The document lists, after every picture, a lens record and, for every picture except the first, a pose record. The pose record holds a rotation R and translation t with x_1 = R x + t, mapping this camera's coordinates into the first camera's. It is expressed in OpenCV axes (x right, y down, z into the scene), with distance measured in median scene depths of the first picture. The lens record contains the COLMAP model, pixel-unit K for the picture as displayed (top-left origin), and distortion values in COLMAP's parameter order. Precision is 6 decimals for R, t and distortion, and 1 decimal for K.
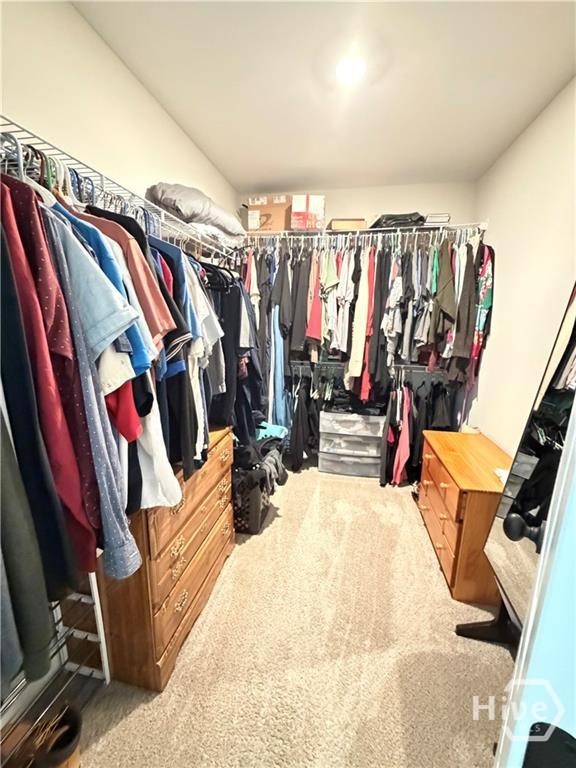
lens RADIAL K [[305.0, 0, 287.7], [0, 305.0, 384.5], [0, 0, 1]] dist [-0.007928, 0.000793]
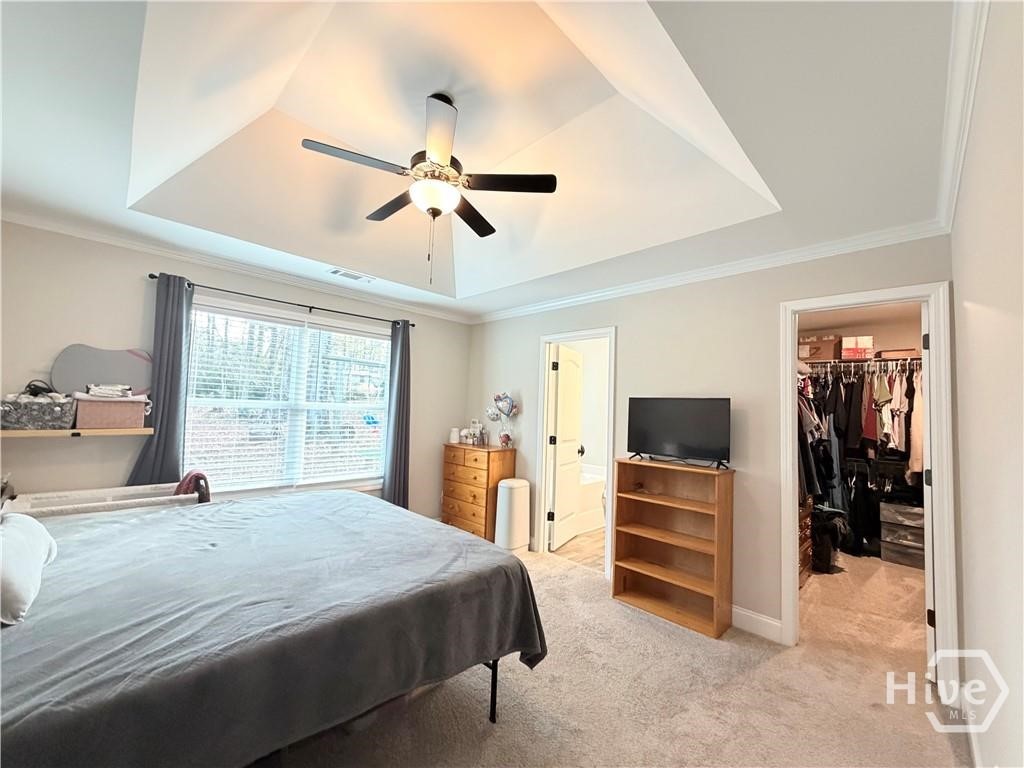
lens RADIAL K [[406.7, 0, 510.2], [0, 406.7, 382.6], [0, 0, 1]] dist [-0.007928, 0.000793]
pose [[0.825500, -0.019085, -0.564080, -0.193850], [-0.149511, 0.956330, -0.251158, 0.266003], [0.544240, 0.291667, 0.786596, -1.200964]]
